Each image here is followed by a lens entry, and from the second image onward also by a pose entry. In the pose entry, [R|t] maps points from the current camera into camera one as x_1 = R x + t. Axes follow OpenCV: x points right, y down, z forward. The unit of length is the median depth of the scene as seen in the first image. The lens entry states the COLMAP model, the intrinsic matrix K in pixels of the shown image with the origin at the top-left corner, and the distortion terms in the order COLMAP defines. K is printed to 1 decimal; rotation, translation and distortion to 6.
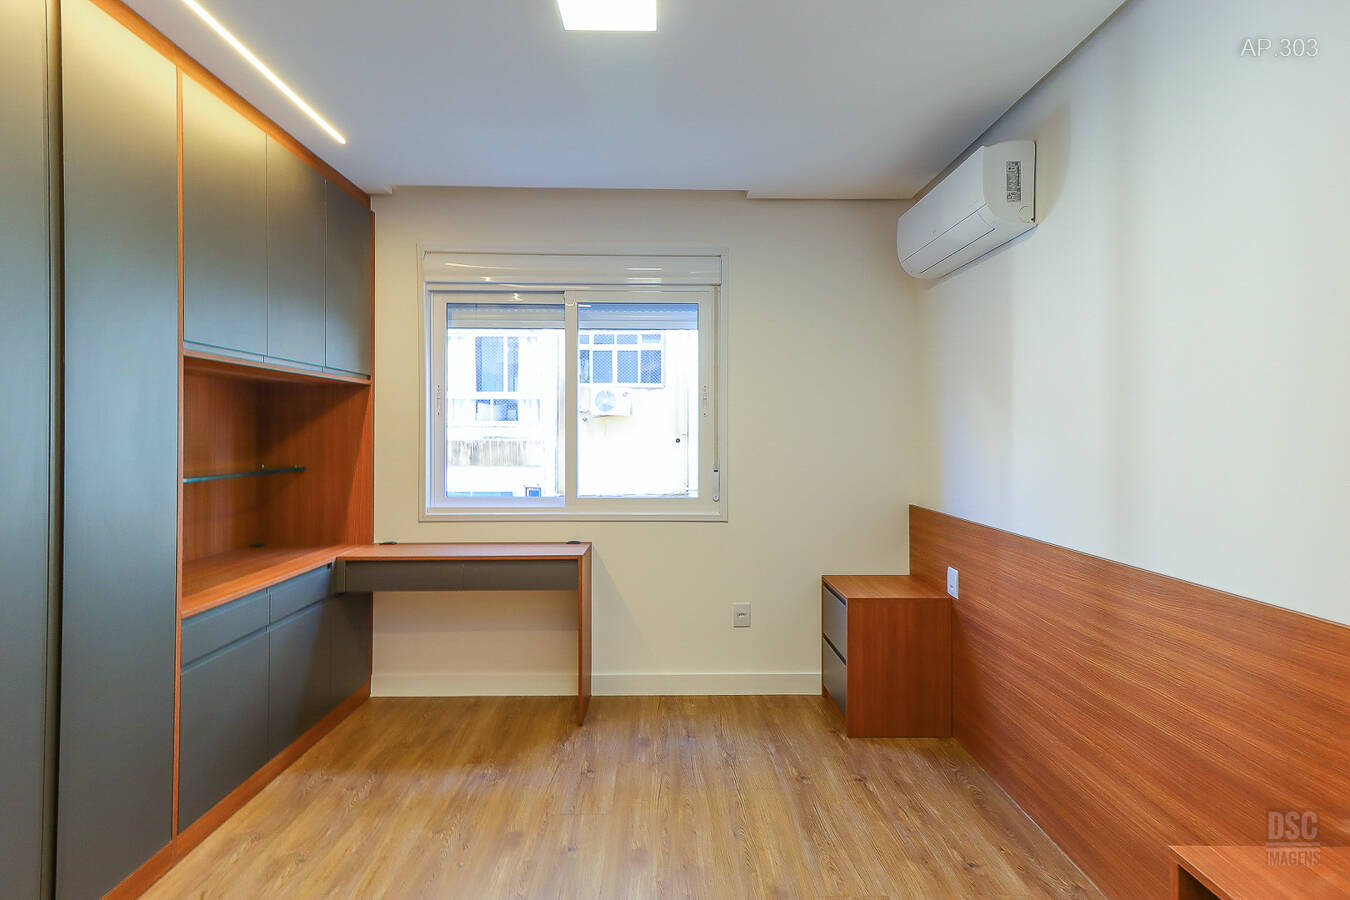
lens RADIAL K [[629.8, 0, 682.5], [0, 629.8, 437.5], [0, 0, 1]] dist [0.017188, 0.000171]
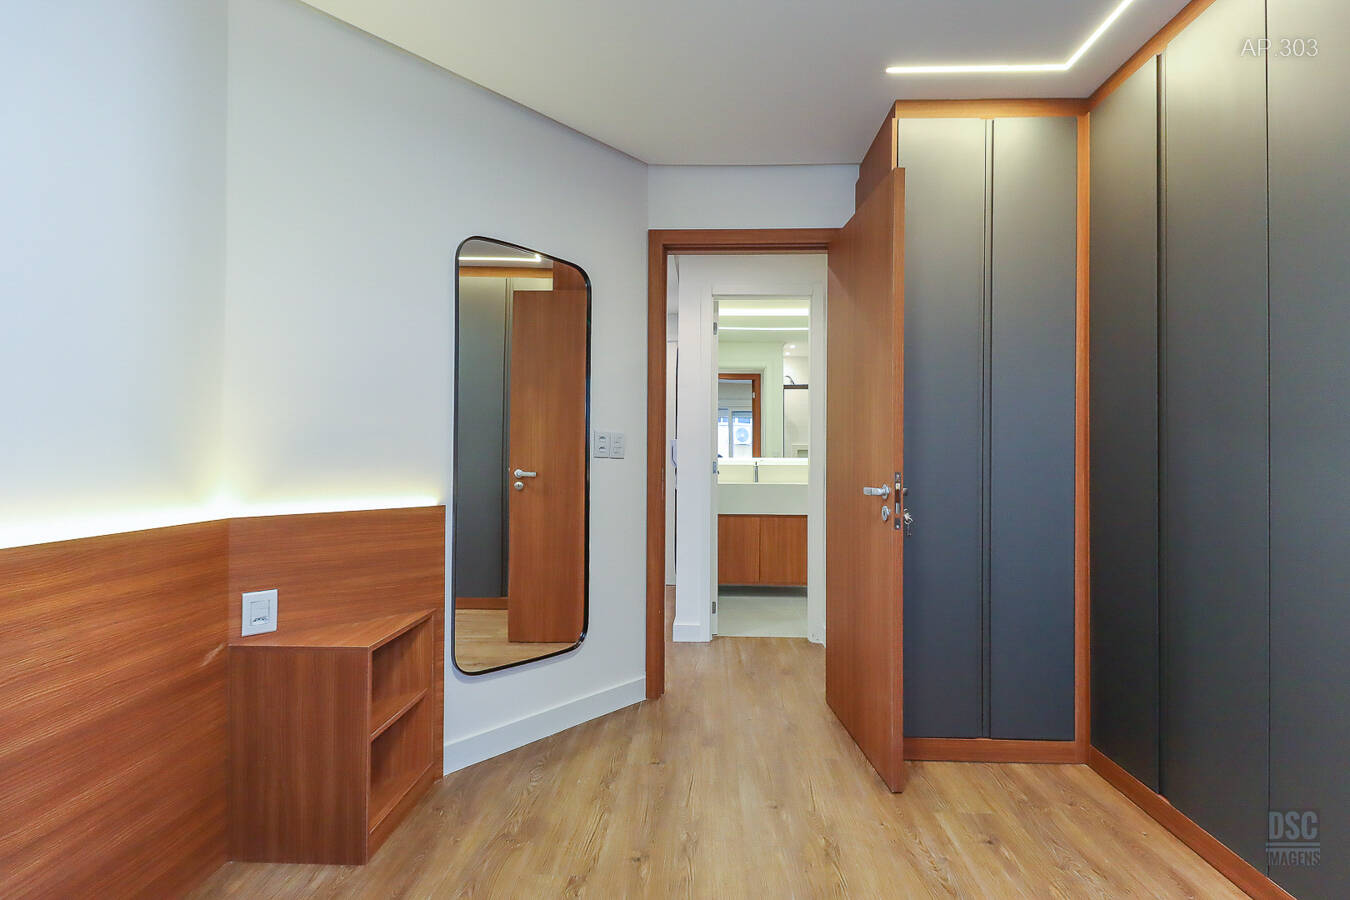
lens RADIAL K [[636.8, 0, 679.1], [0, 636.8, 456.1], [0, 0, 1]] dist [0.032330, -0.022118]
pose [[-0.997164, -0.006580, 0.074968, -0.059543], [-0.006169, 0.999965, 0.005716, 0.061013], [-0.075003, 0.005237, -0.997170, 1.075230]]
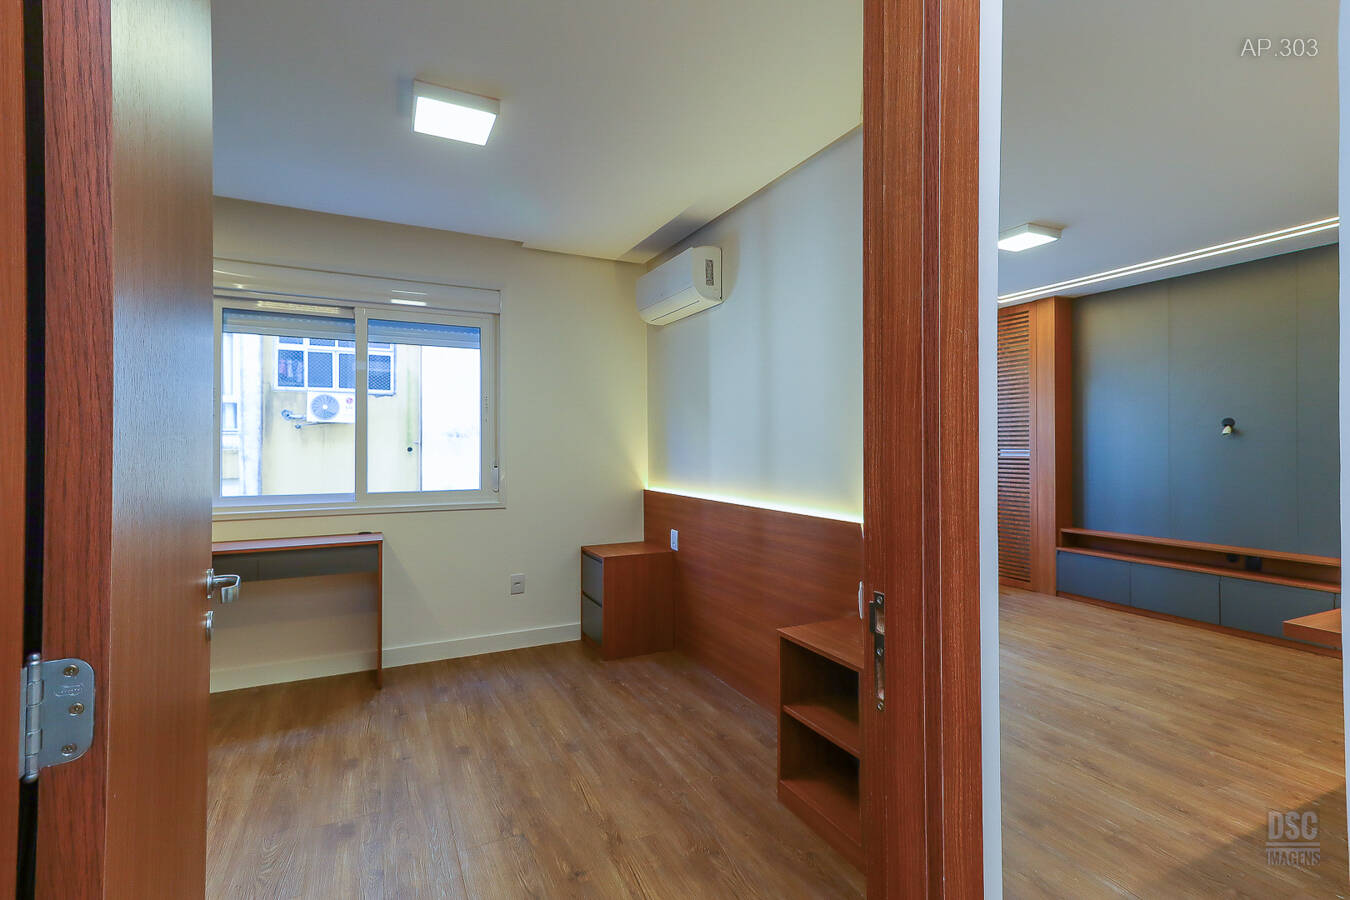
lens RADIAL K [[627.1, 0, 675.5], [0, 627.1, 440.0], [0, 0, 1]] dist [0.013849, -0.000070]
pose [[0.912375, 0.000394, 0.409355, -0.156543], [0.004888, 0.999918, -0.011858, 0.020942], [-0.409326, 0.012820, 0.912298, -0.306501]]
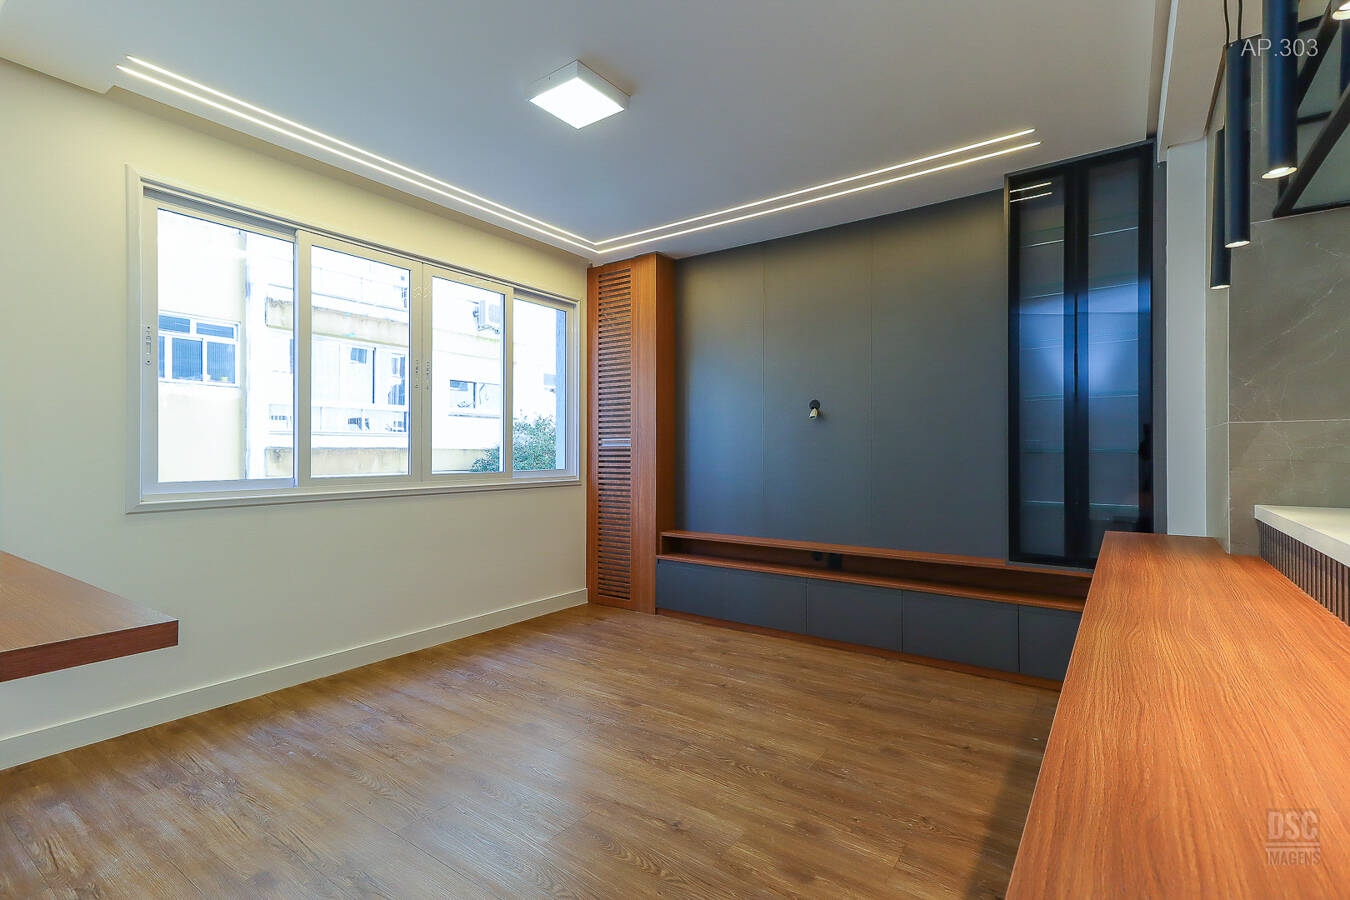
lens RADIAL K [[629.6, 0, 675.0], [0, 629.6, 450.0], [0, 0, 1]] dist [0.023139, 0.000068]
pose [[0.603811, 0.000561, 0.797127, 0.499945], [0.005564, 0.999972, -0.004918, 0.077375], [-0.797108, 0.007405, 0.603792, -0.001158]]
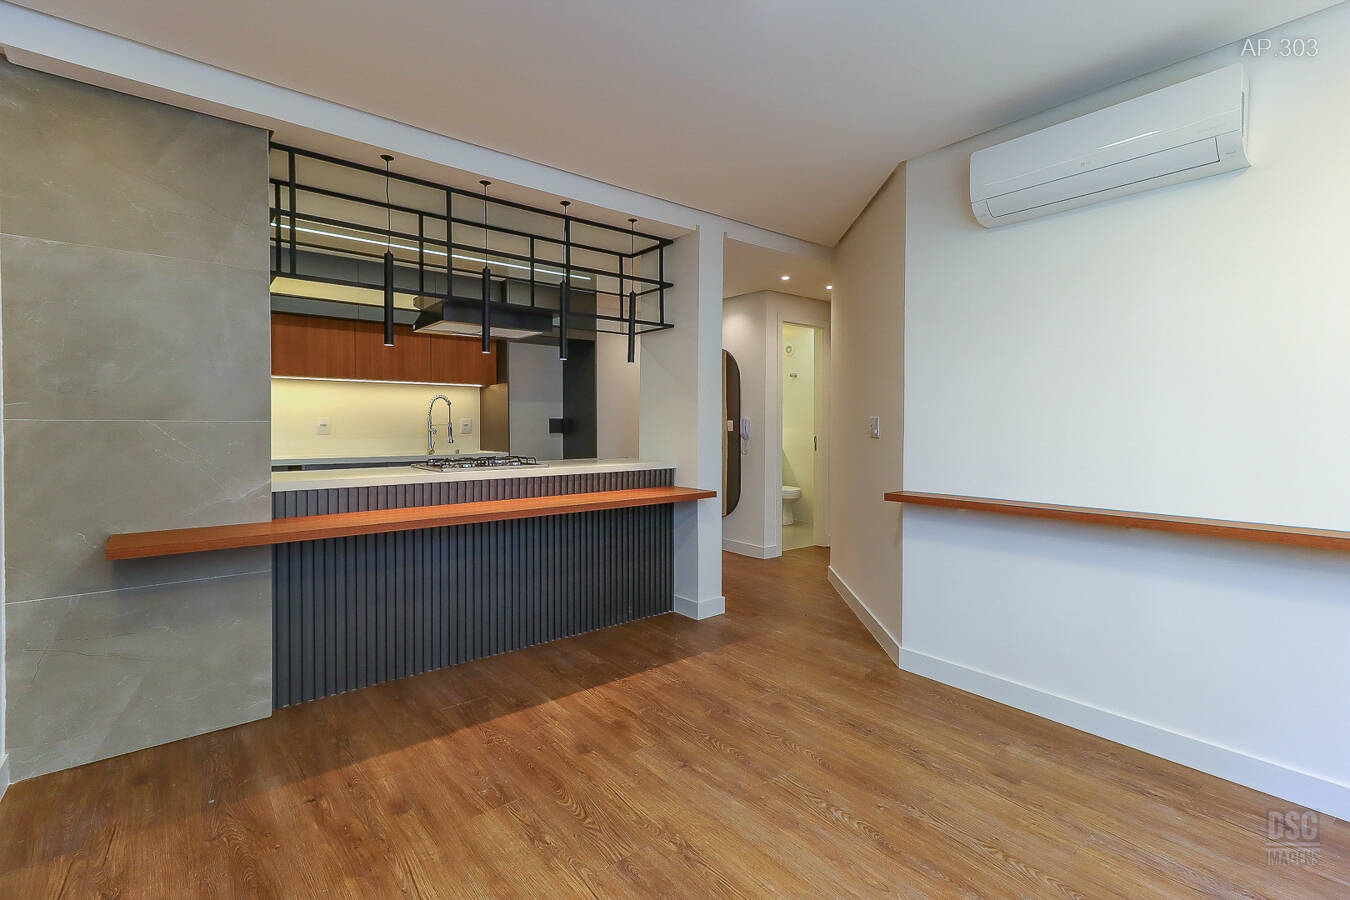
lens RADIAL K [[621.8, 0, 683.2], [0, 621.8, 428.3], [0, 0, 1]] dist [0.011512, 0.000005]
pose [[-0.789560, 0.001795, -0.613671, 1.641383], [-0.008100, 0.999878, 0.013345, 0.035452], [0.613620, 0.015508, -0.789449, 1.140191]]
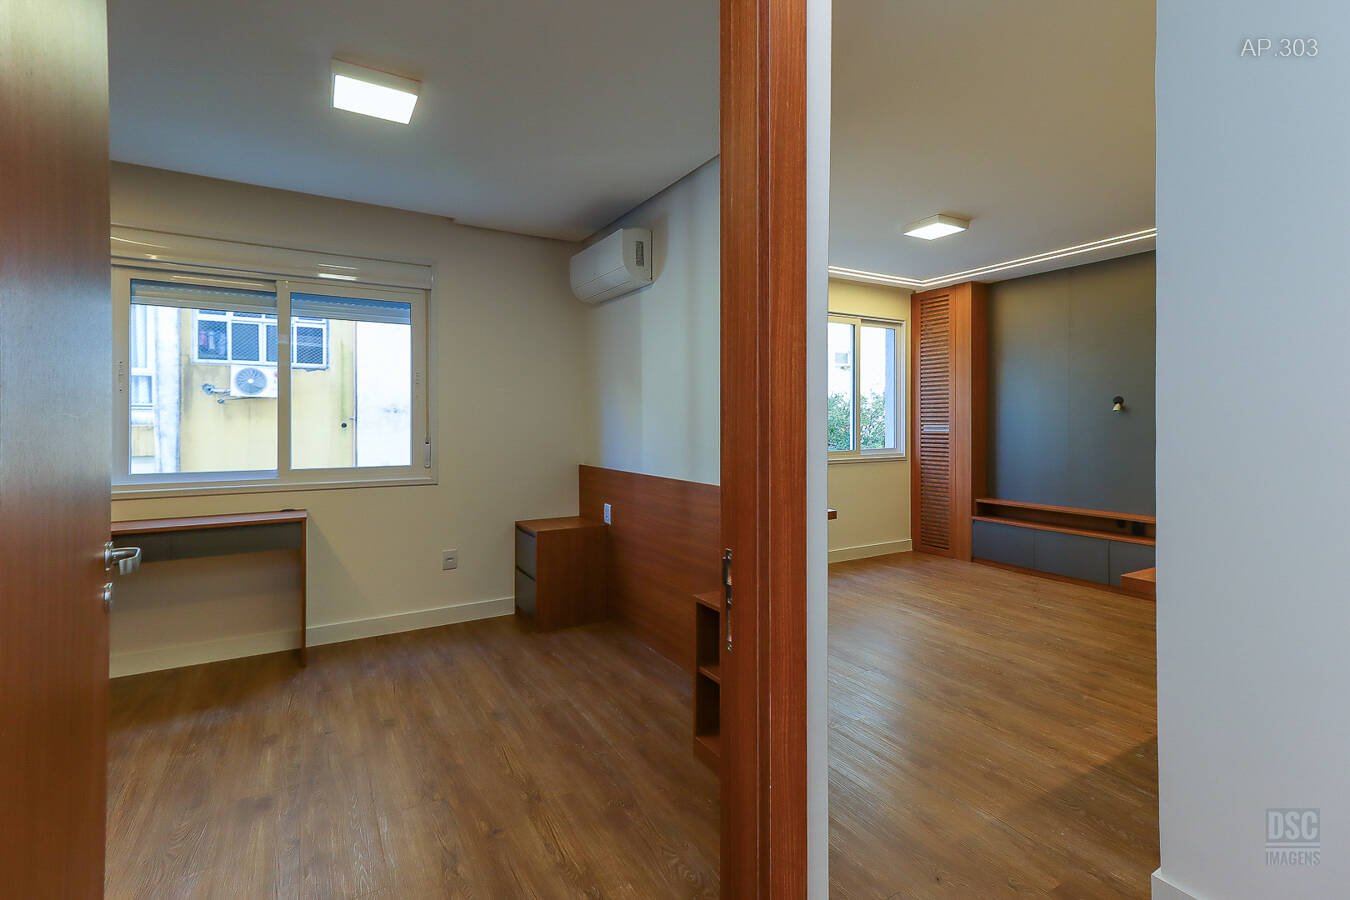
lens RADIAL K [[629.6, 0, 679.5], [0, 629.6, 418.9], [0, 0, 1]] dist [0.014632, 0.000256]
pose [[0.874737, -0.001224, 0.484596, -0.136929], [0.005092, 0.999965, -0.006666, 0.021777], [-0.484571, 0.008298, 0.874713, -0.368956]]
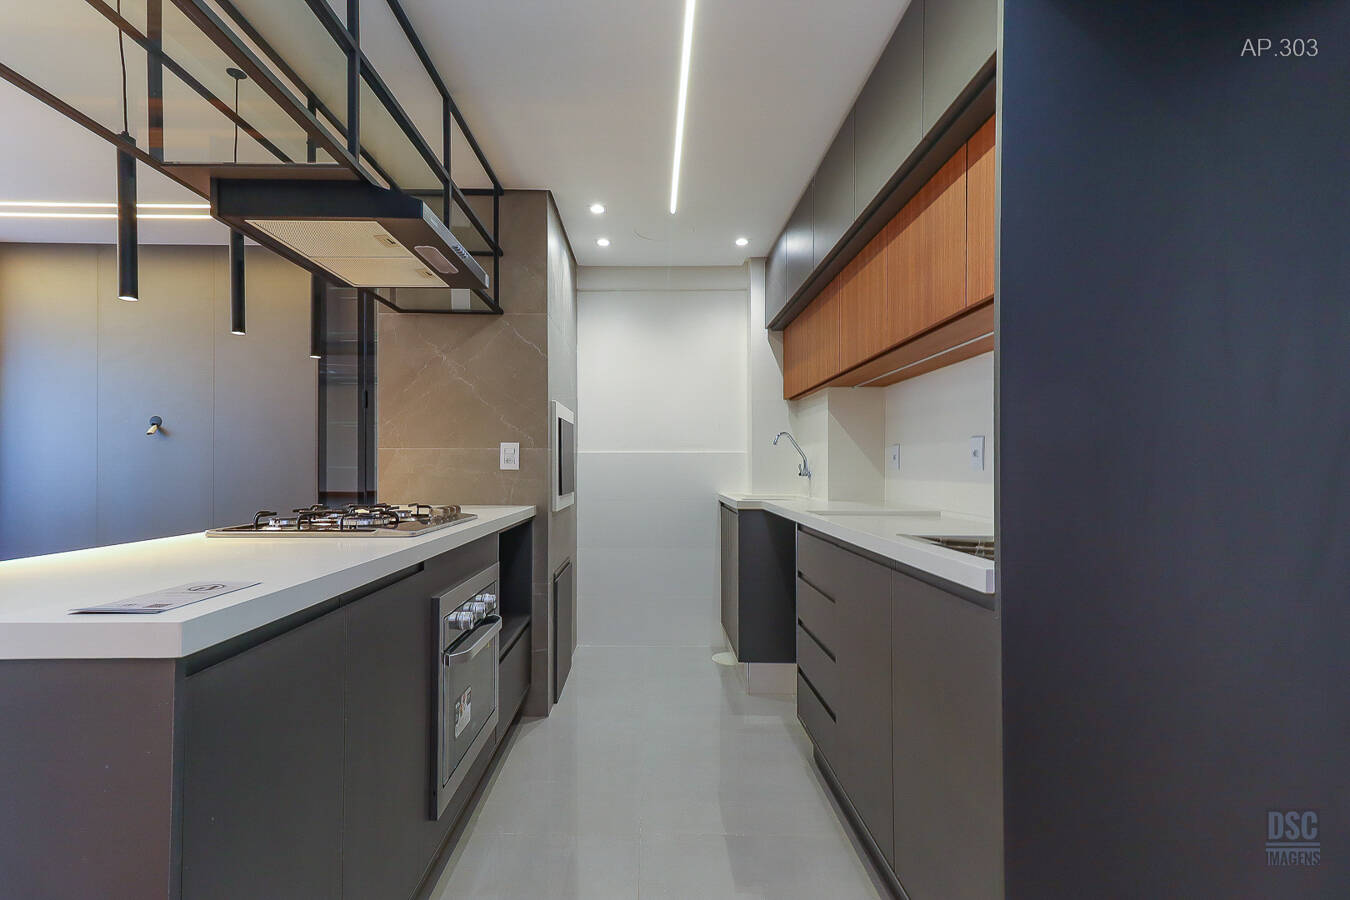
lens RADIAL K [[647.7, 0, 656.9], [0, 647.7, 465.6], [0, 0, 1]] dist [0.016404, 0.000037]
pose [[0.028756, 0.003530, 0.999580, 0.413502], [0.004711, 0.999982, -0.003667, 0.077207], [-0.999575, 0.004815, 0.028739, -0.579683]]
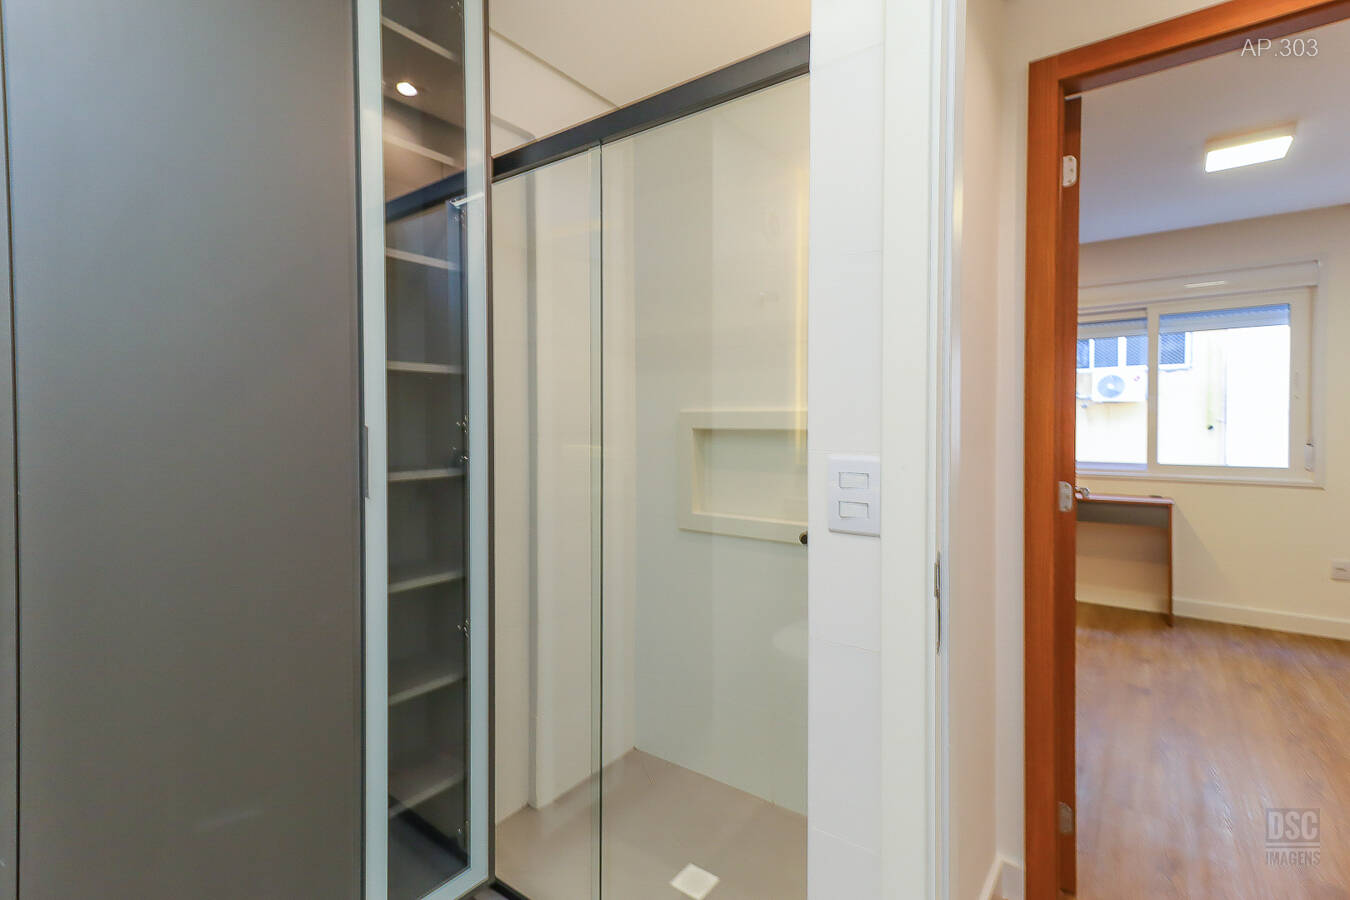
lens RADIAL K [[629.8, 0, 682.5], [0, 629.8, 437.5], [0, 0, 1]] dist [0.017188, 0.000171]
pose [[0.781319, 0.006267, -0.624100, -0.144773], [0.002667, 0.999907, 0.013379, 0.024421], [0.624126, -0.012118, 0.781230, -0.831242]]
